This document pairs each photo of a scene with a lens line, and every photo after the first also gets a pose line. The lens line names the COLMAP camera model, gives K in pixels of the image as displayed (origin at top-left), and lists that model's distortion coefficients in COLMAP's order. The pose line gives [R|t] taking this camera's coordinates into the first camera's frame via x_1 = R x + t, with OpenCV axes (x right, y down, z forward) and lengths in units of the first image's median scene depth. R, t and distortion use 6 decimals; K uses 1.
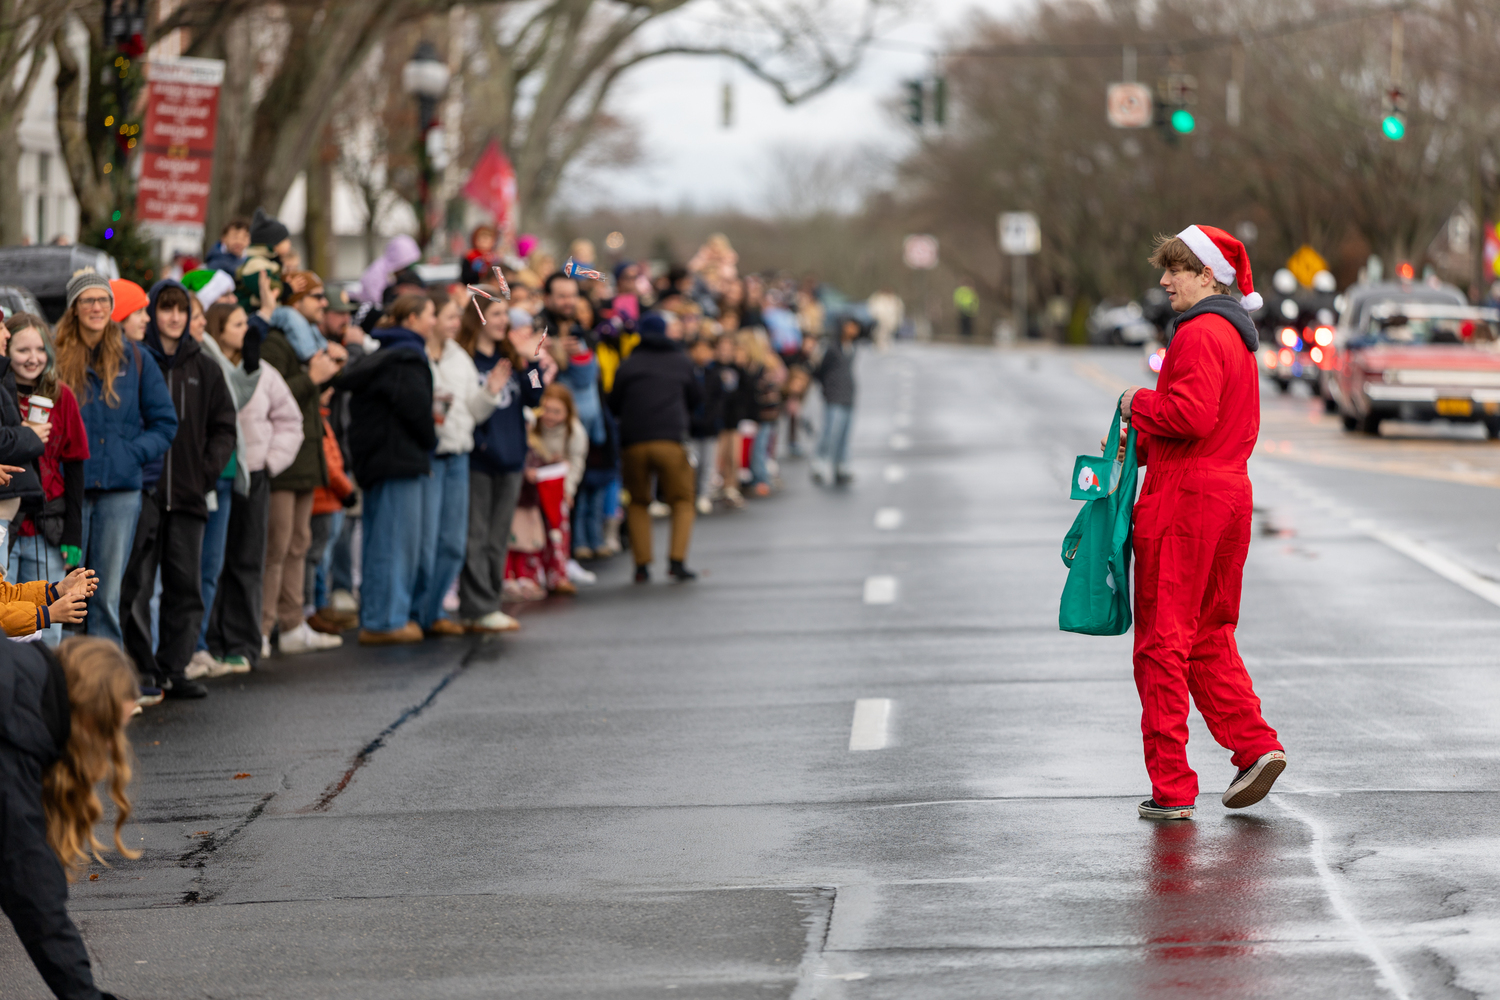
lens RADIAL K [[5590.2, 0, 749.9], [0, 5590.2, 499.5], [0, 0, 1]] dist [-0.073406, 0.000000]
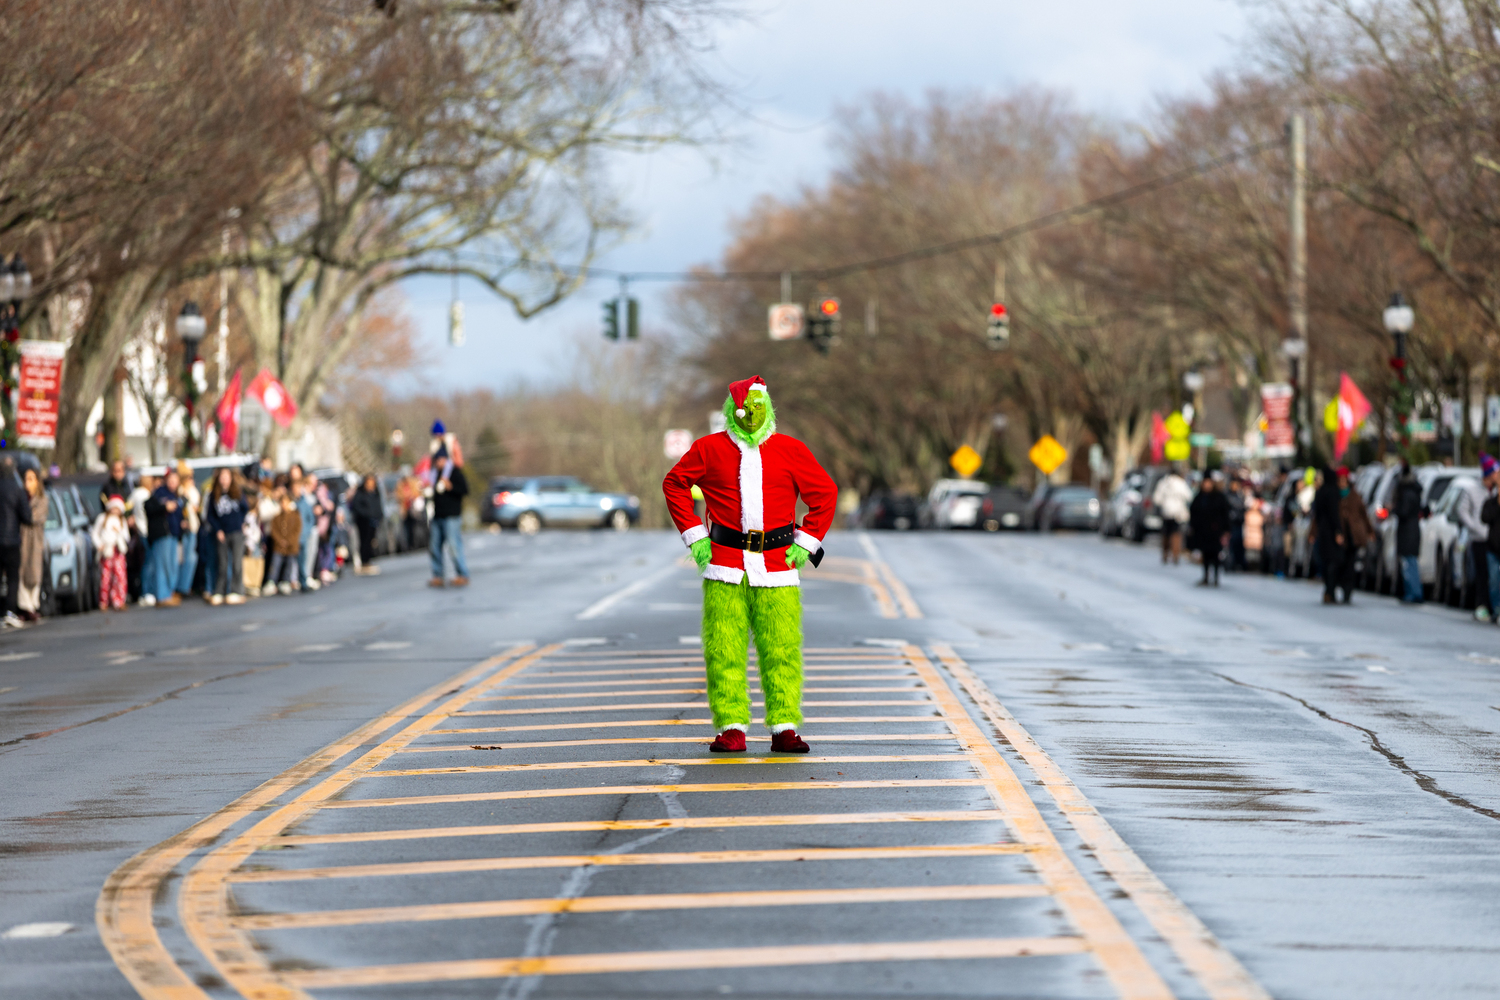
lens RADIAL K [[5599.3, 0, 750.1], [0, 5599.3, 500.2], [0, 0, 1]] dist [-0.501053, 0.000000]
pose [[0.999228, -0.009889, 0.038030, 0.026768], [0.011199, 0.999346, -0.034372, 0.016284], [-0.037665, 0.034771, 0.998685, -0.370400]]
